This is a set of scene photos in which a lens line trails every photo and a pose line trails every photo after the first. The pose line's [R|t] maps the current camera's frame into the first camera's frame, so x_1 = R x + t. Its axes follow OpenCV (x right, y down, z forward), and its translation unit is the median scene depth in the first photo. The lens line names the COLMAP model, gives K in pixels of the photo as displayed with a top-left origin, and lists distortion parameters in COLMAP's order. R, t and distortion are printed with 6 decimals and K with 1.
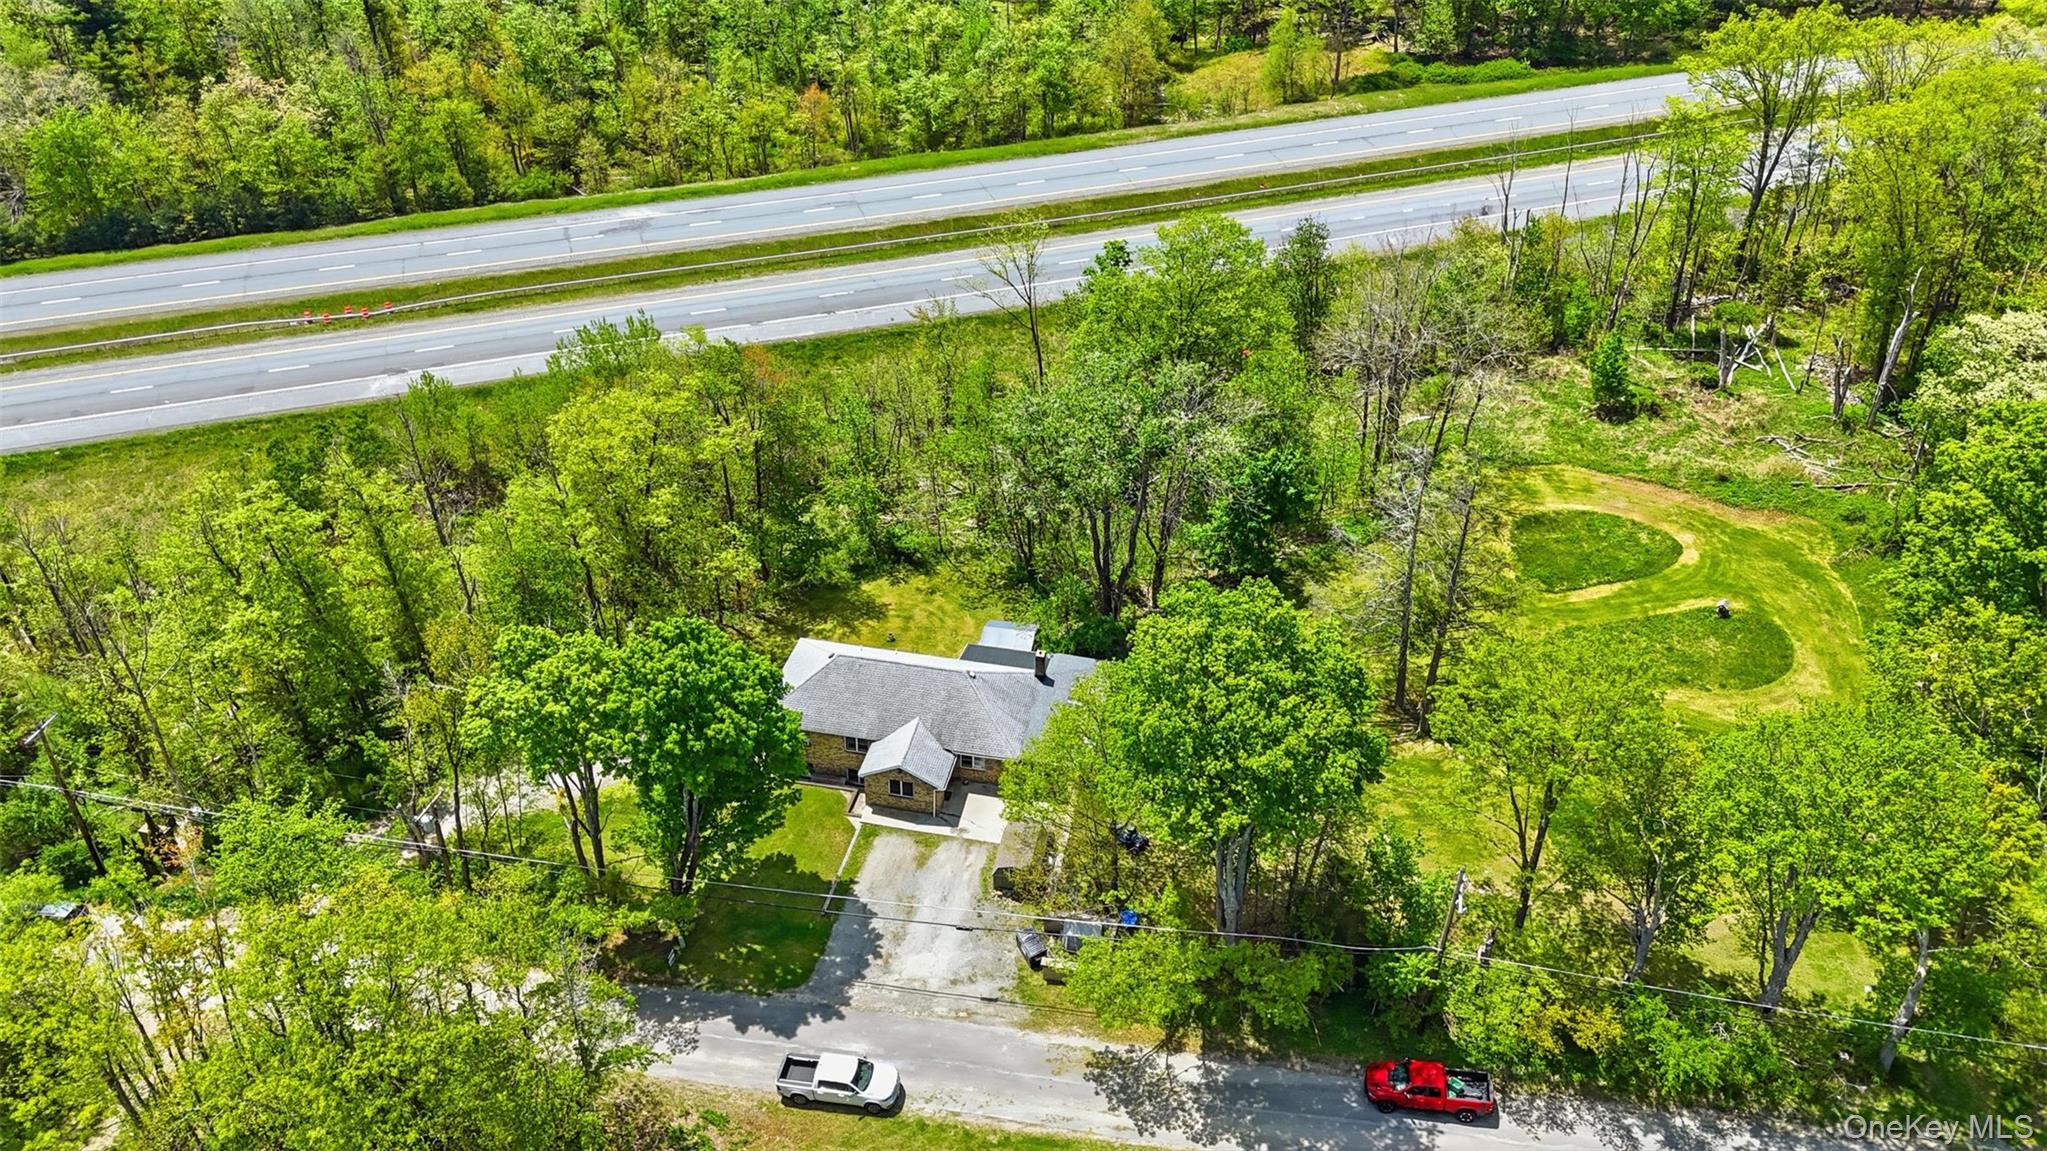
lens RADIAL K [[1514.6, 0, 1026.9], [0, 1514.6, 574.6], [0, 0, 1]] dist [0.064927, -0.029990]
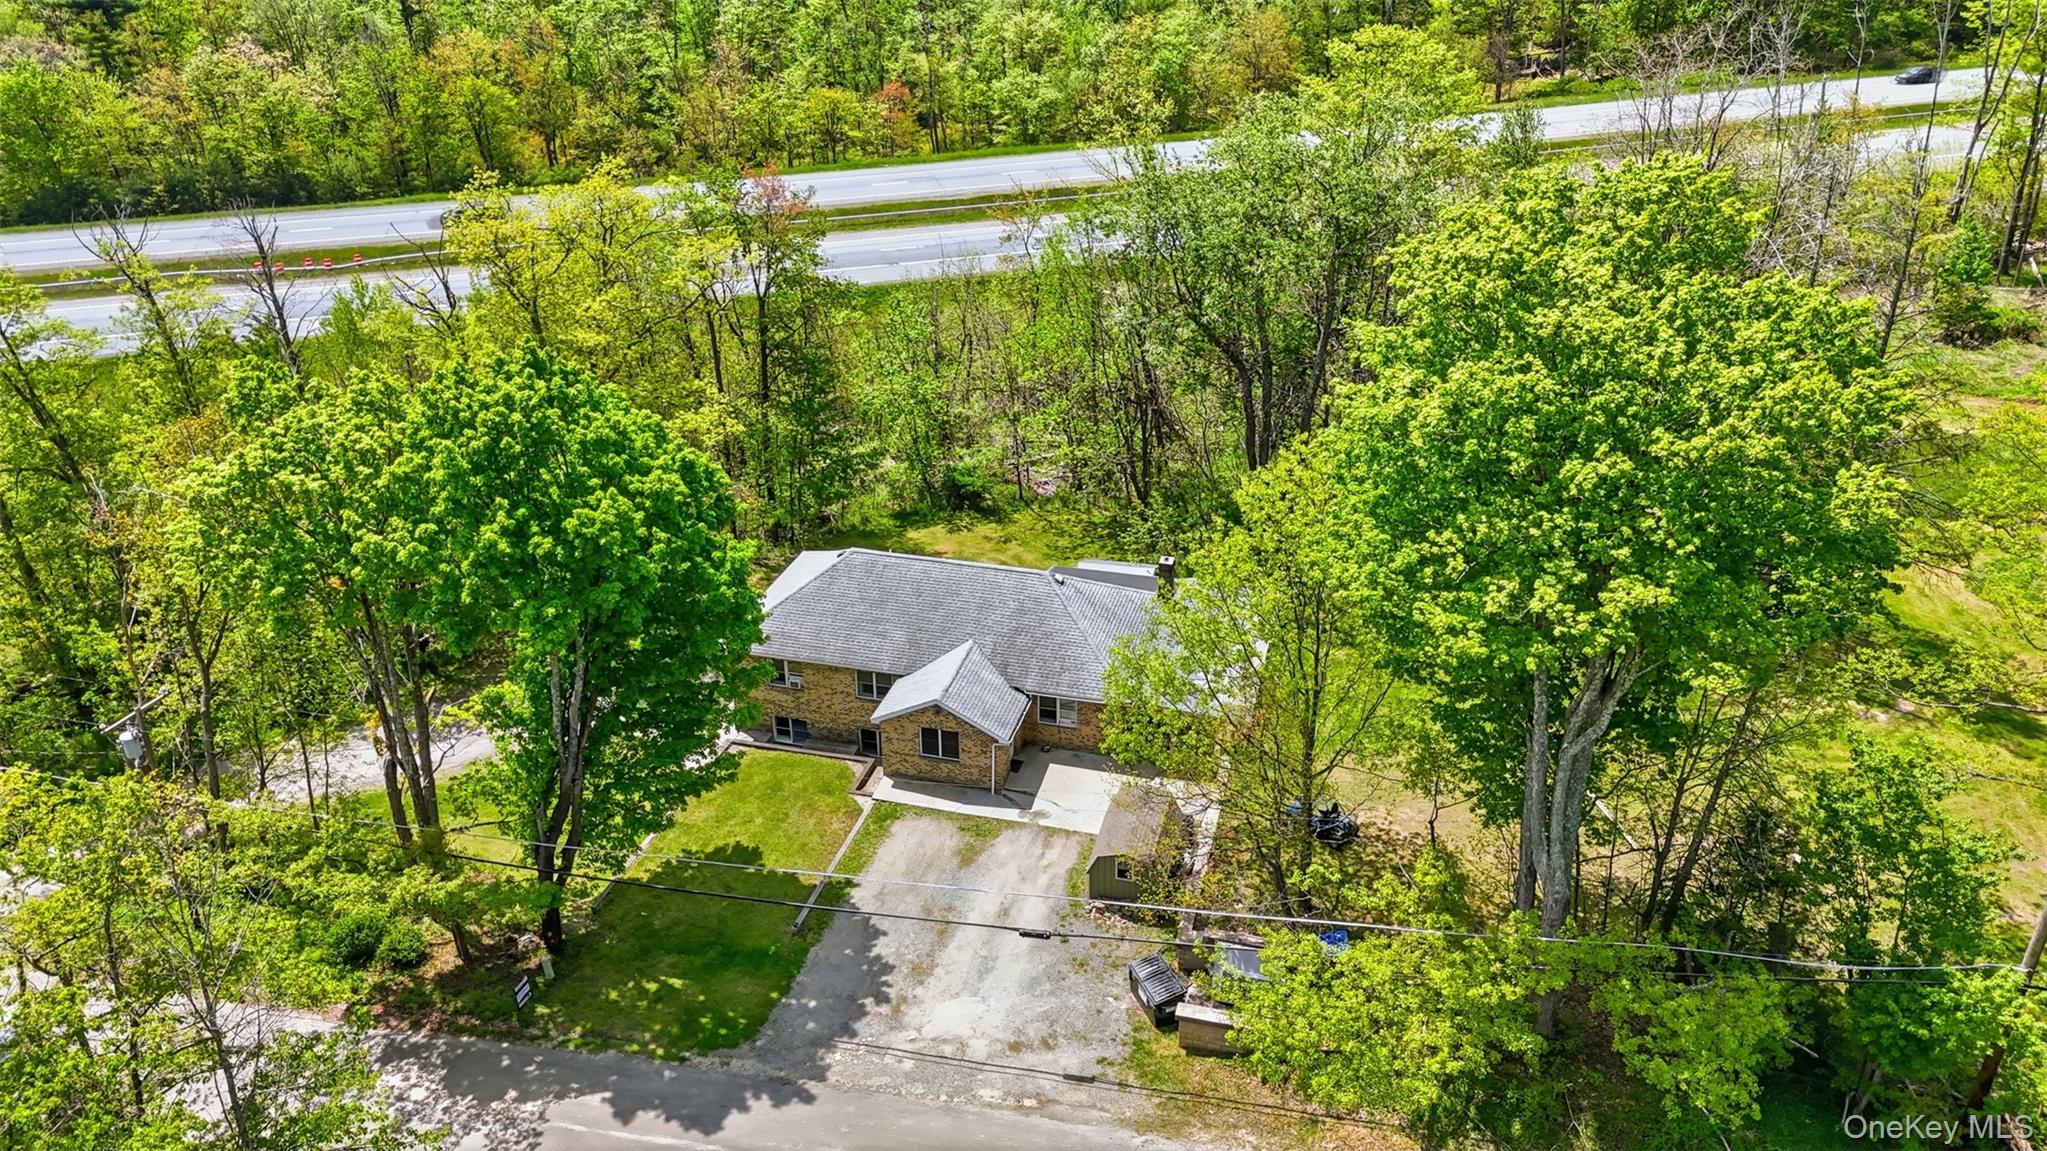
lens RADIAL K [[1514.6, 0, 1023.7], [0, 1514.6, 575.3], [0, 0, 1]] dist [0.064927, -0.029990]
pose [[0.997713, 0.013145, -0.066305, -0.009913], [-0.022075, 0.990490, -0.135805, 0.163521], [0.063889, 0.136958, 0.988514, 0.407038]]
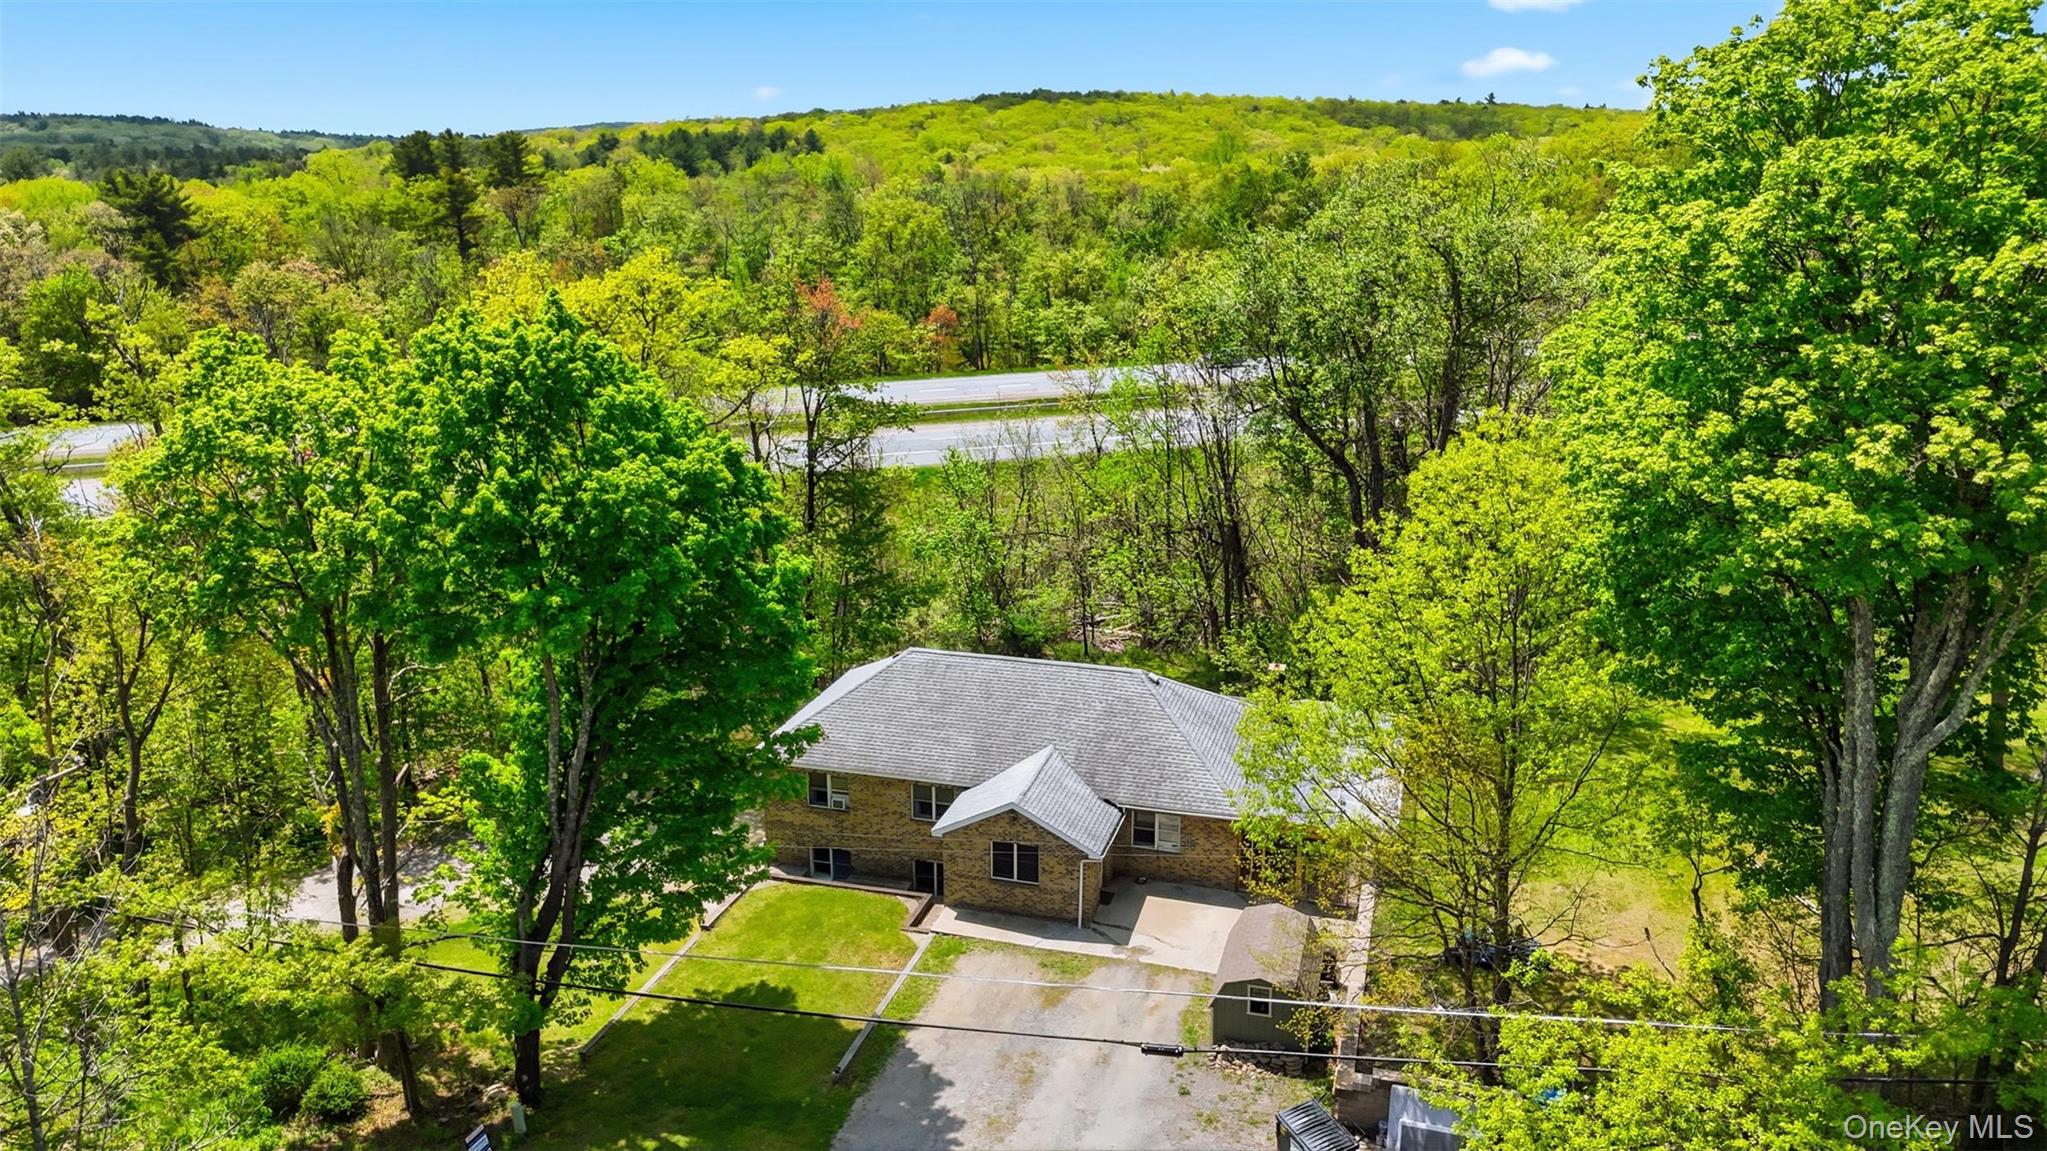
lens RADIAL K [[1514.6, 0, 1029.5], [0, 1514.6, 570.5], [0, 0, 1]] dist [0.064927, -0.029990]
pose [[0.996814, 0.010082, -0.079118, -0.041331], [-0.035360, 0.945026, -0.325078, 0.223182], [0.071491, 0.326840, 0.942372, 0.518363]]
